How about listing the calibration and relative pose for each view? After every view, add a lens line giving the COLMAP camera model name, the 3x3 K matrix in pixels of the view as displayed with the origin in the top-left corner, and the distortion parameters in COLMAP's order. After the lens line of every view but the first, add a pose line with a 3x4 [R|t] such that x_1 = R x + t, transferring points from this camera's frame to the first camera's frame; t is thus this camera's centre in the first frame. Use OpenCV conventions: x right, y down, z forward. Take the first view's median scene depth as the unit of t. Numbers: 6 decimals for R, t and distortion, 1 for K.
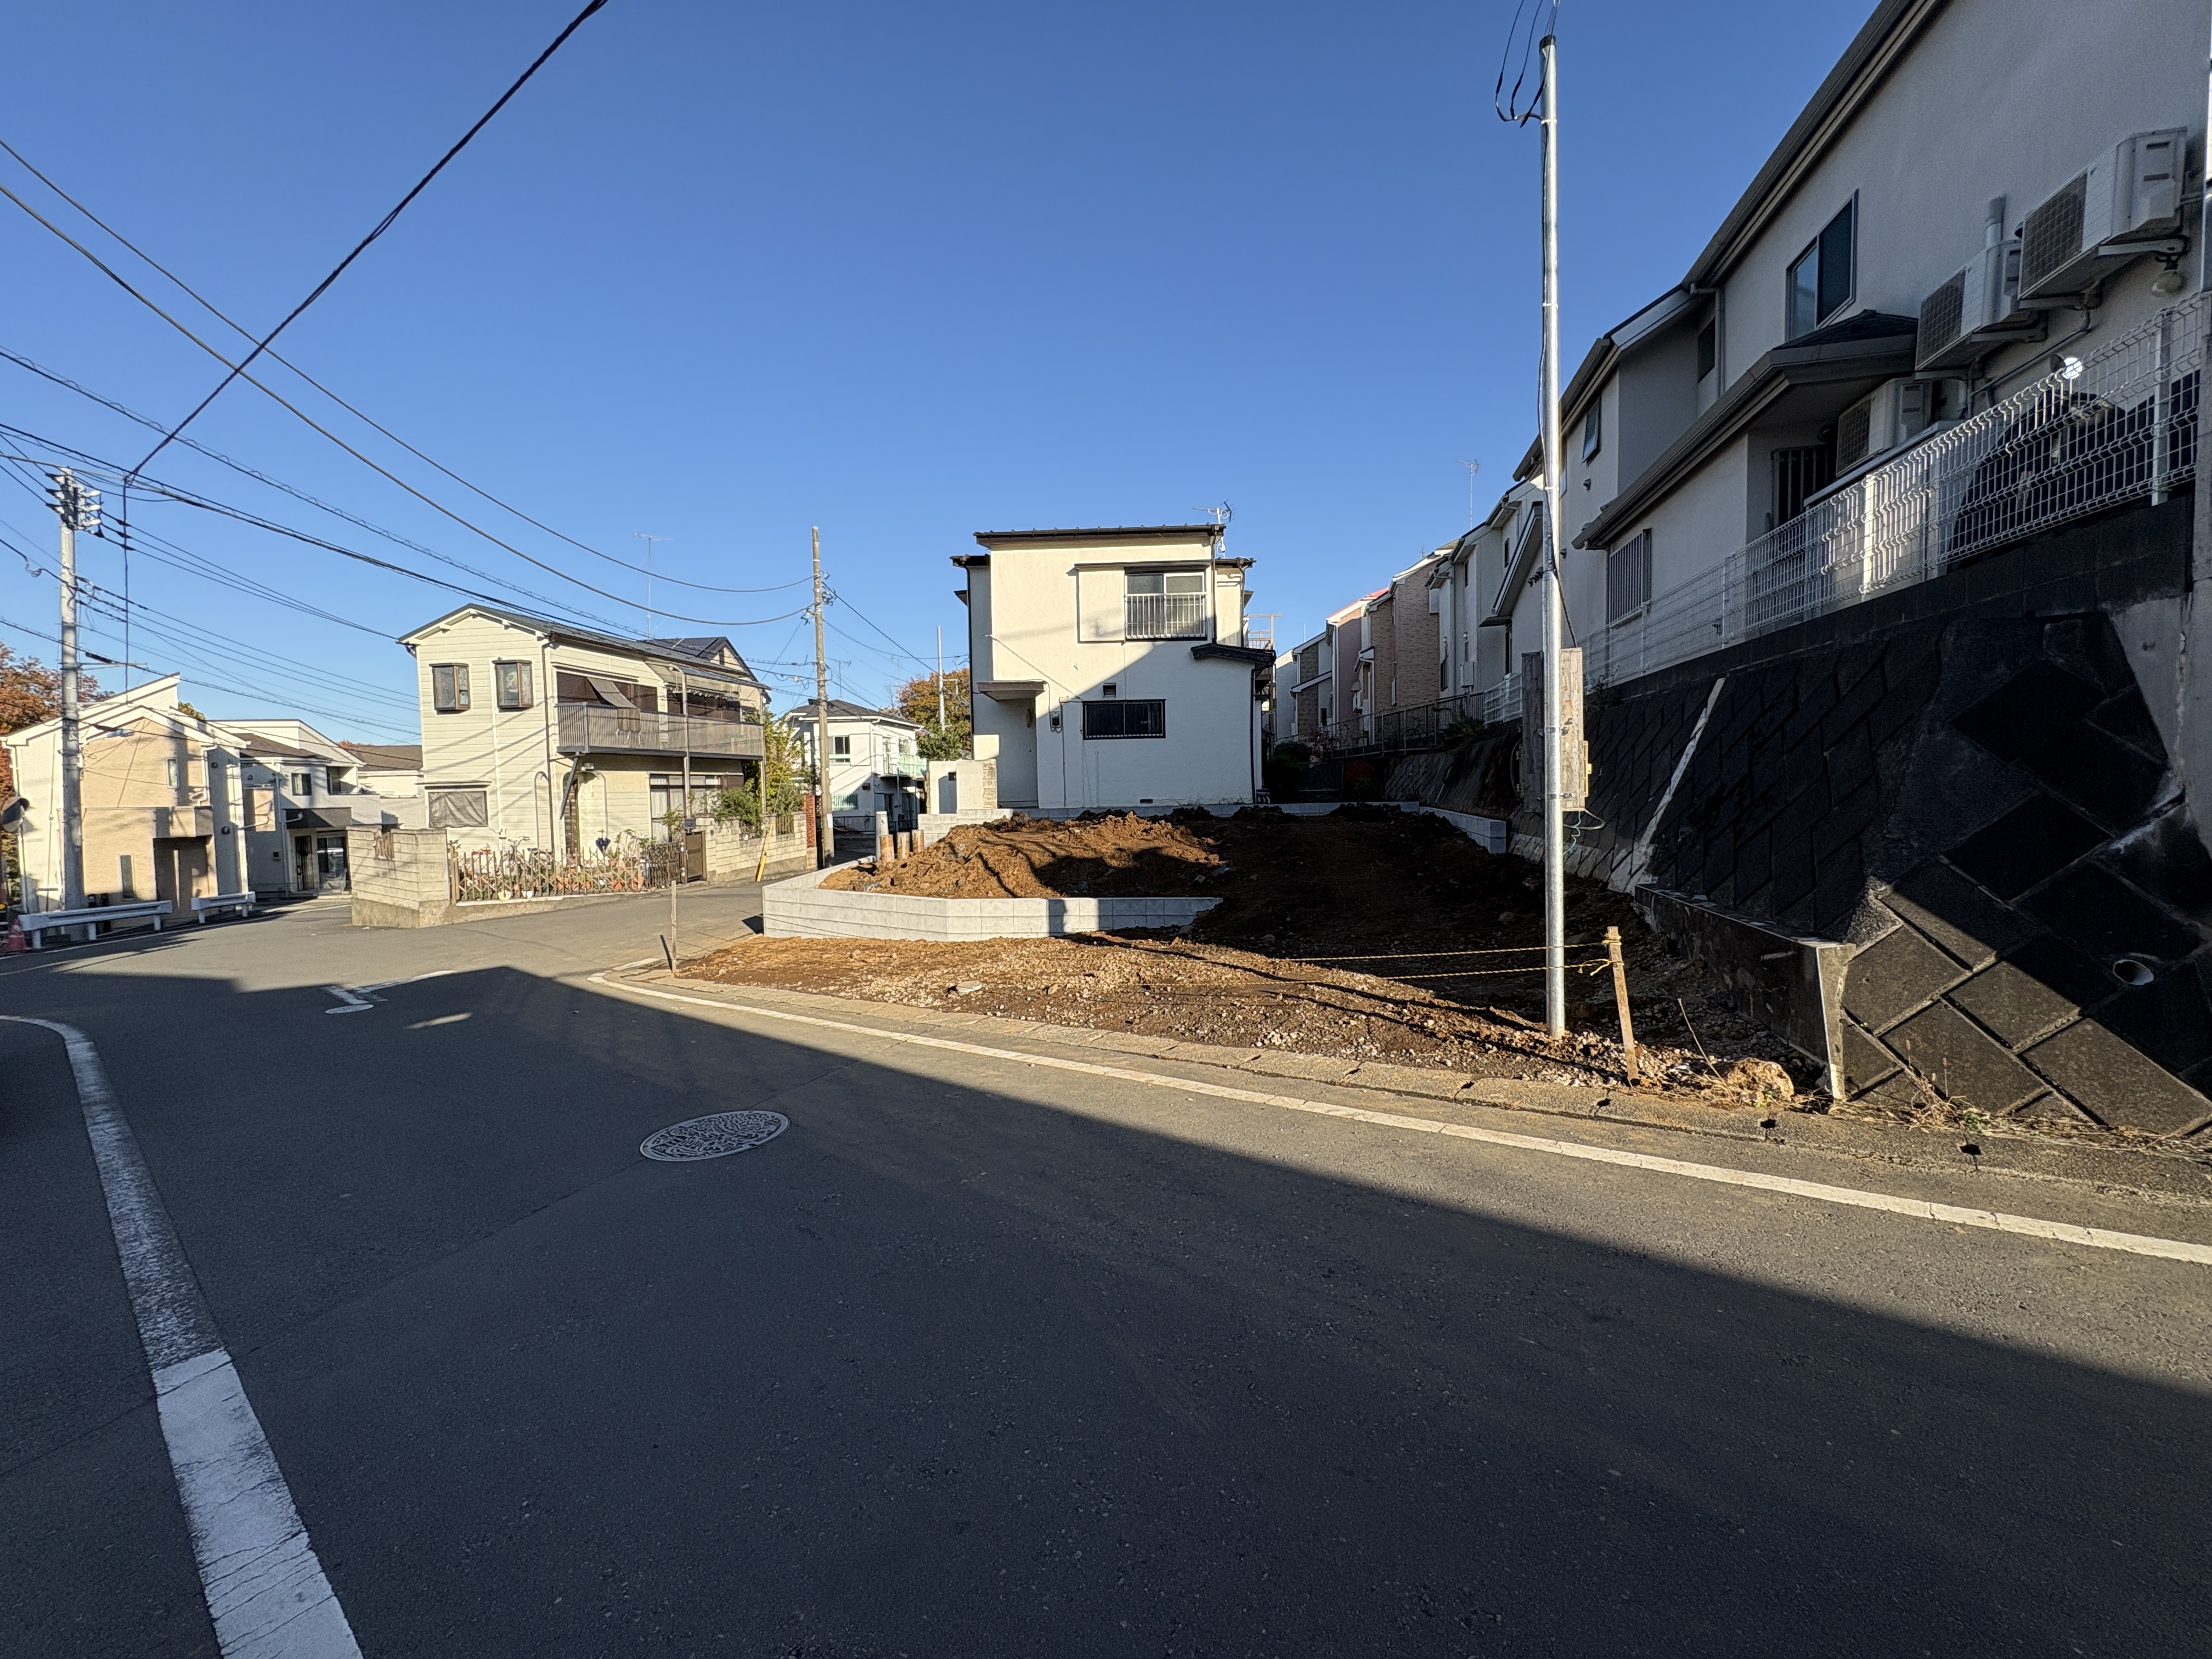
lens RADIAL K [[881.8, 0, 1108.5], [0, 881.8, 829.7], [0, 0, 1]] dist [0.000130, 0.000315]
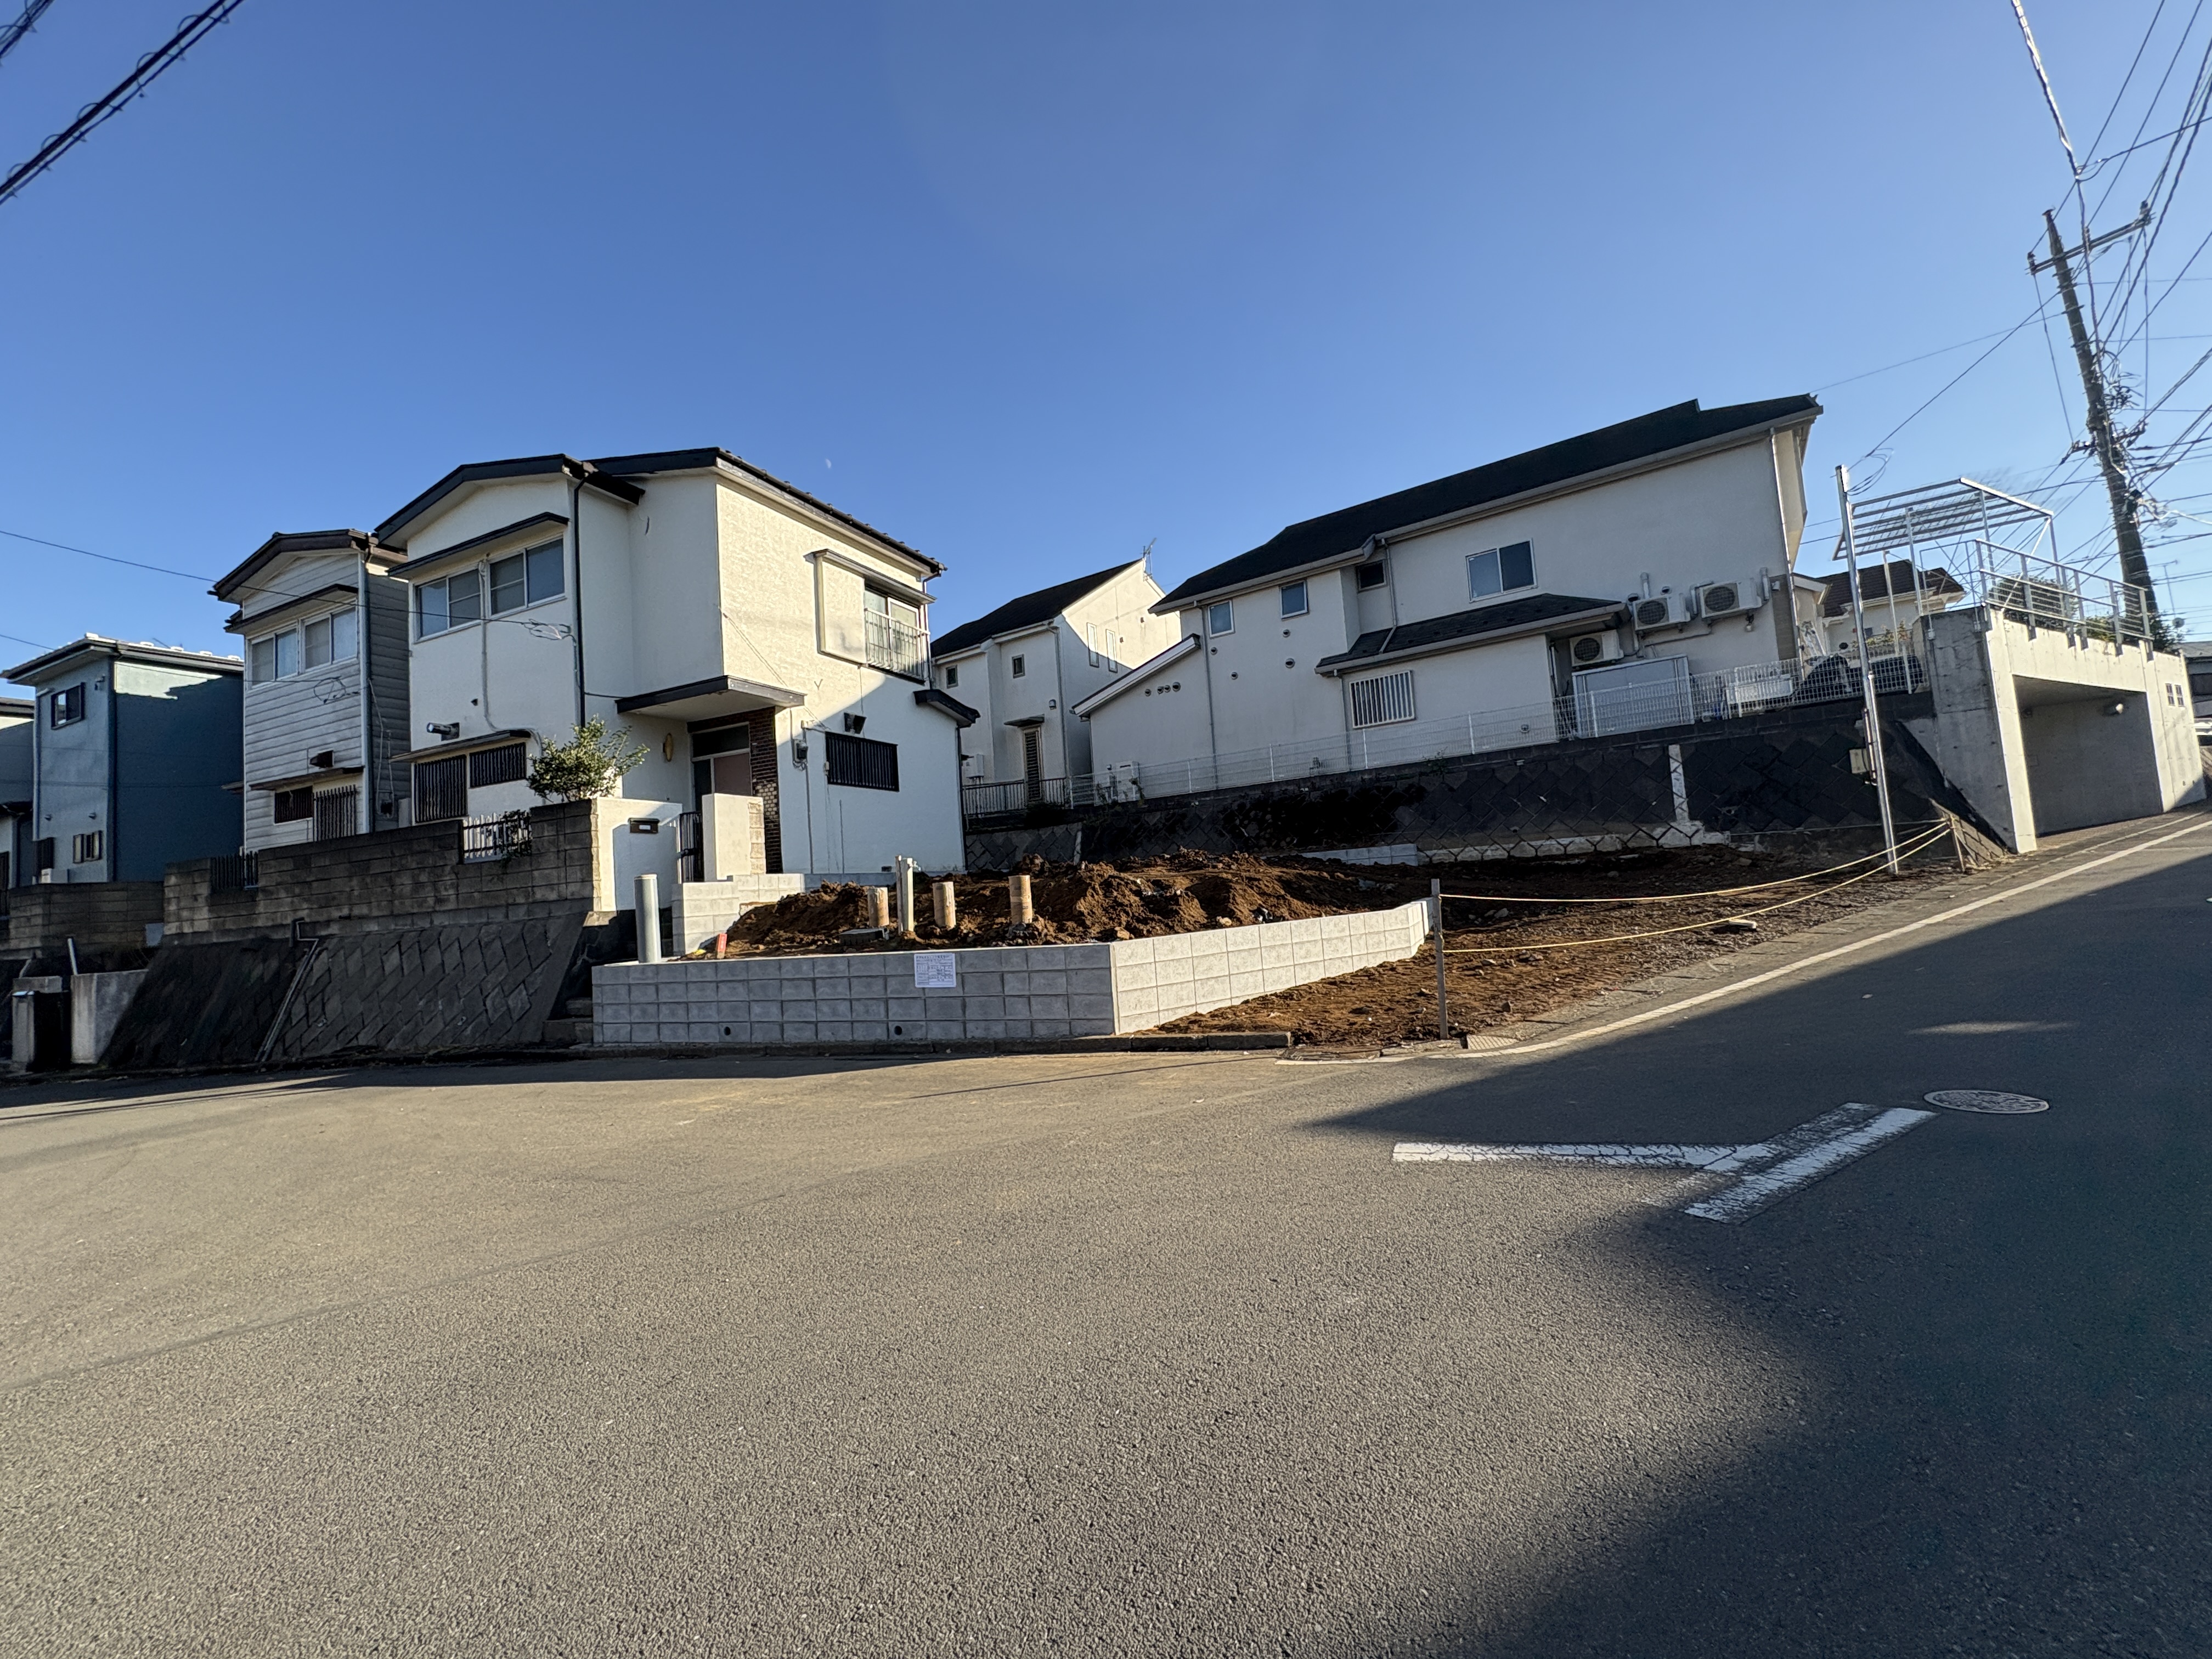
lens RADIAL K [[882.5, 0, 1108.2], [0, 882.5, 826.3], [0, 0, 1]] dist [-0.000601, -0.000048]
pose [[0.367491, 0.058114, 0.928210, -0.626225], [0.108152, 0.988604, -0.104714, 0.034127], [-0.923717, 0.138869, 0.357018, 0.541932]]
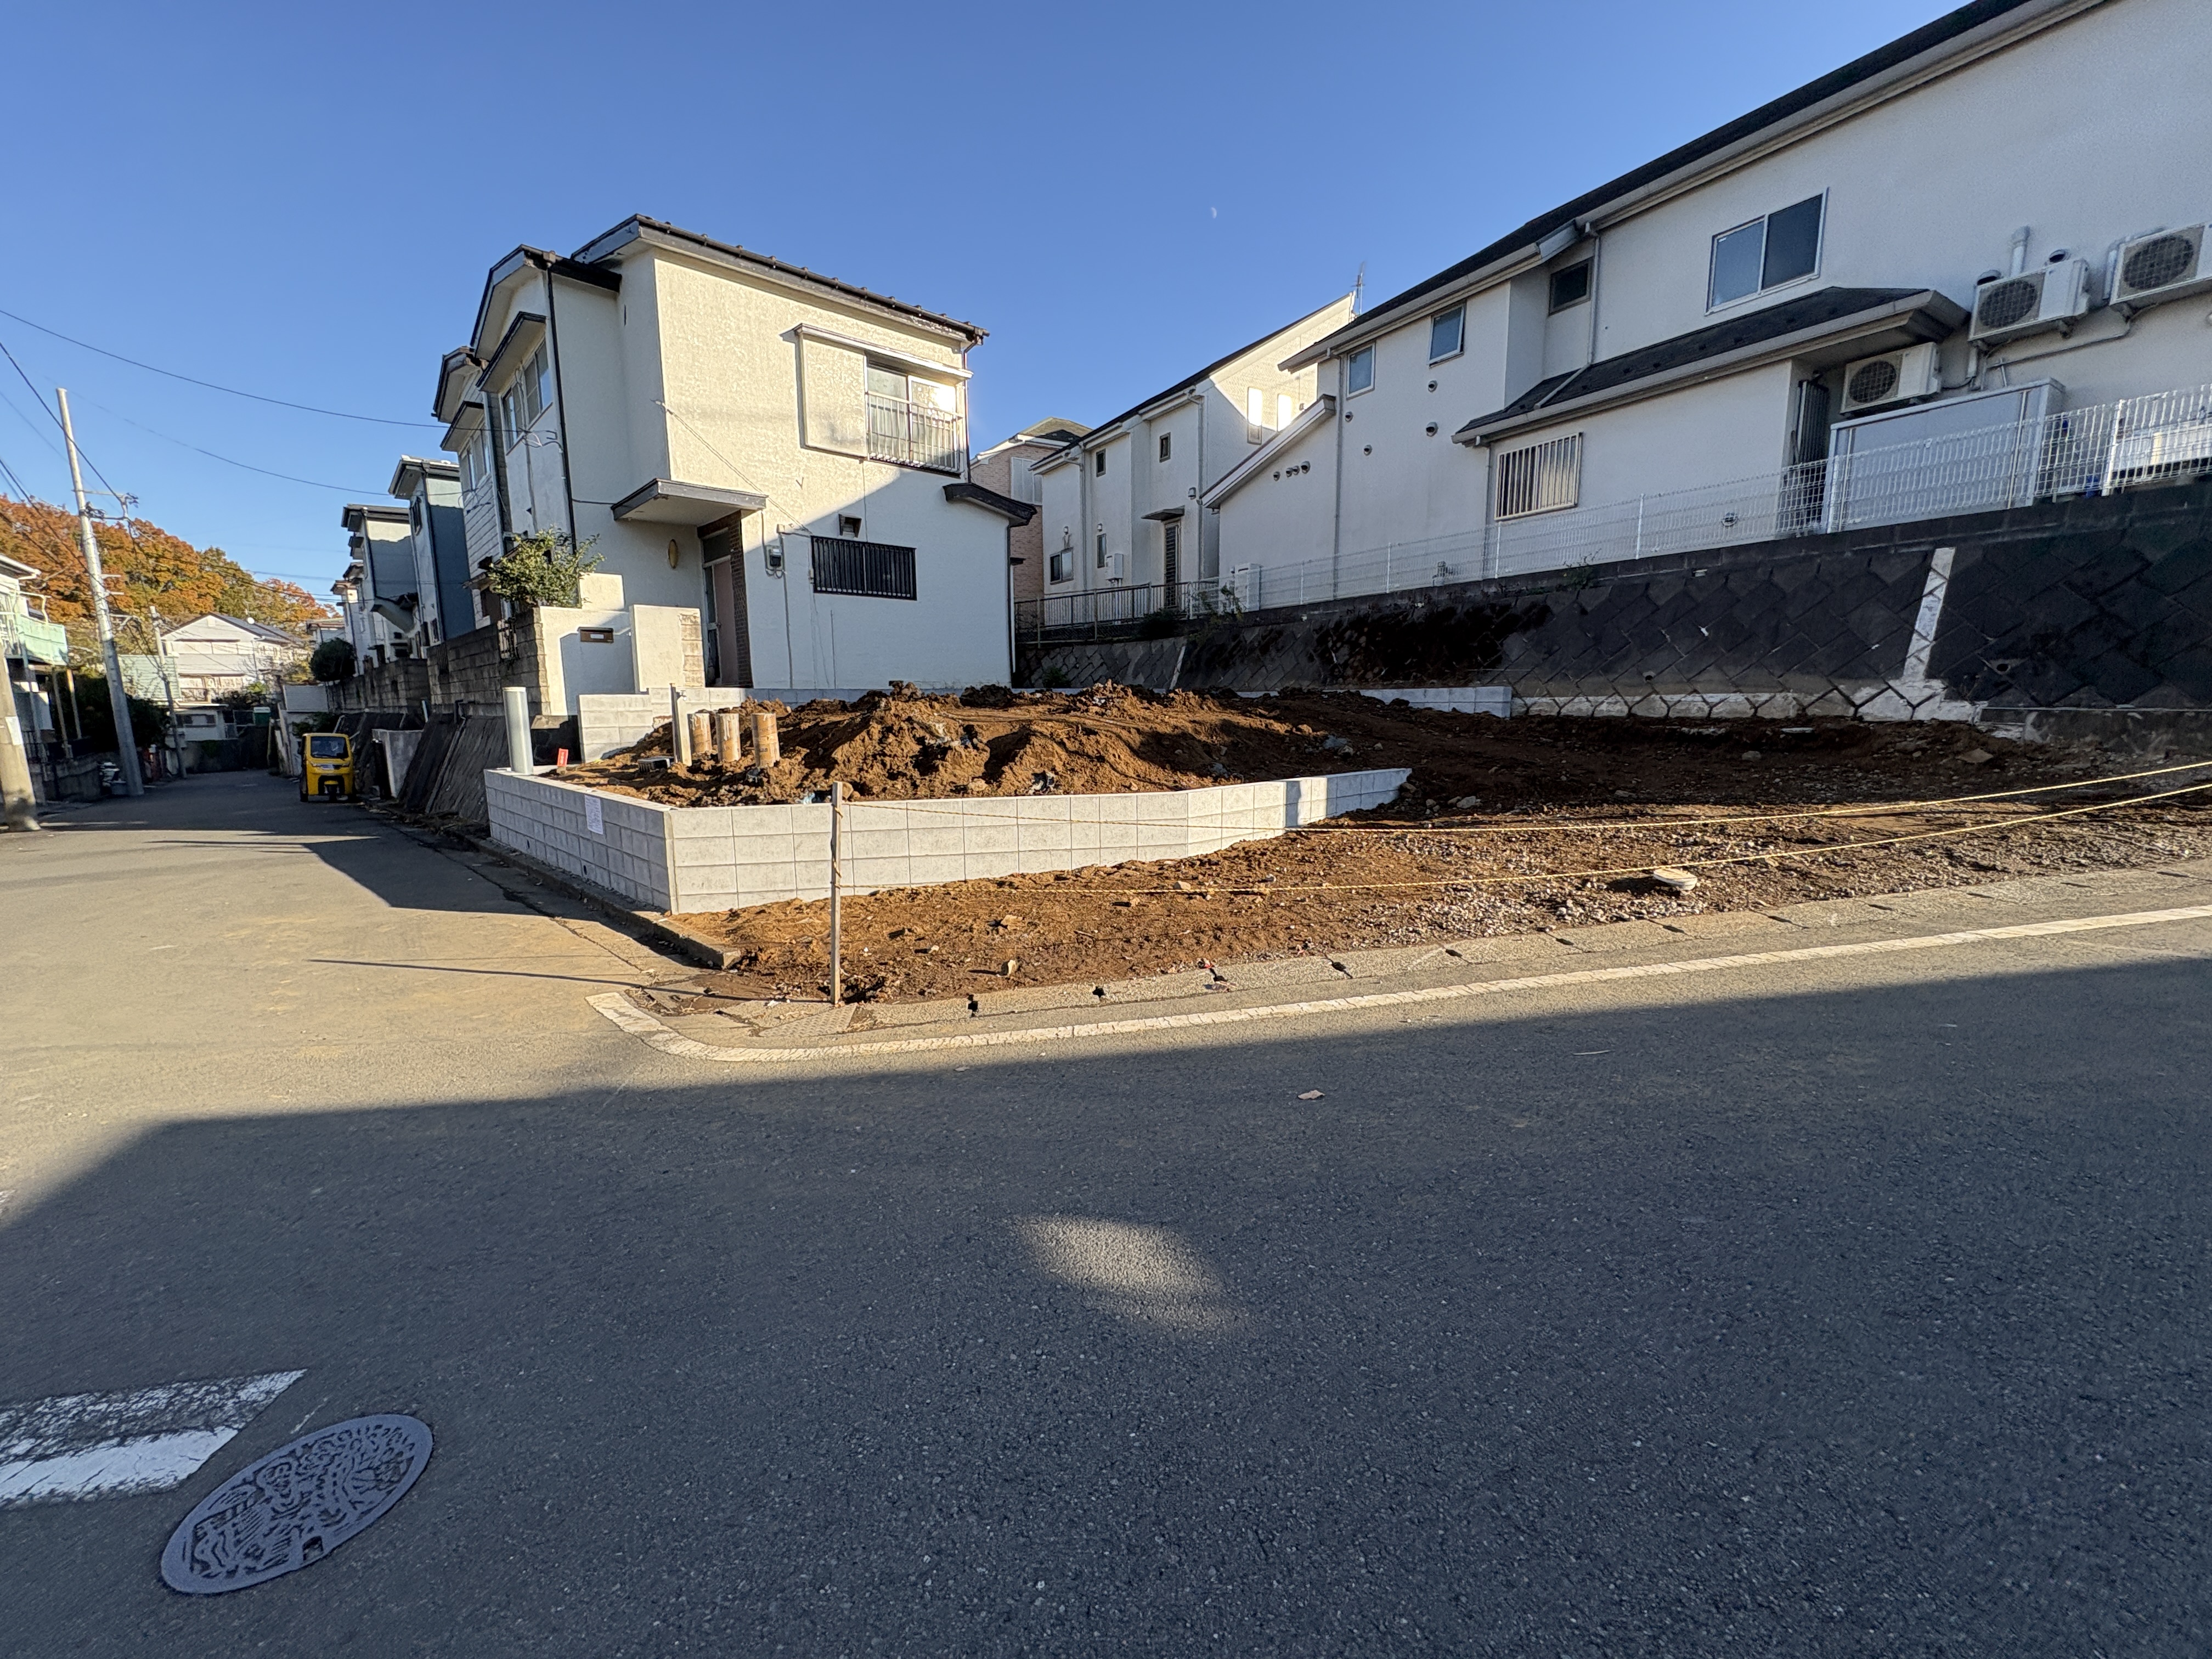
lens RADIAL K [[880.9, 0, 1109.2], [0, 880.9, 830.7], [0, 0, 1]] dist [-0.000489, 0.000390]
pose [[0.699745, -0.093885, 0.708196, -0.385075], [0.031480, 0.994416, 0.100724, 0.023740], [-0.713698, -0.048187, 0.698794, 0.338781]]
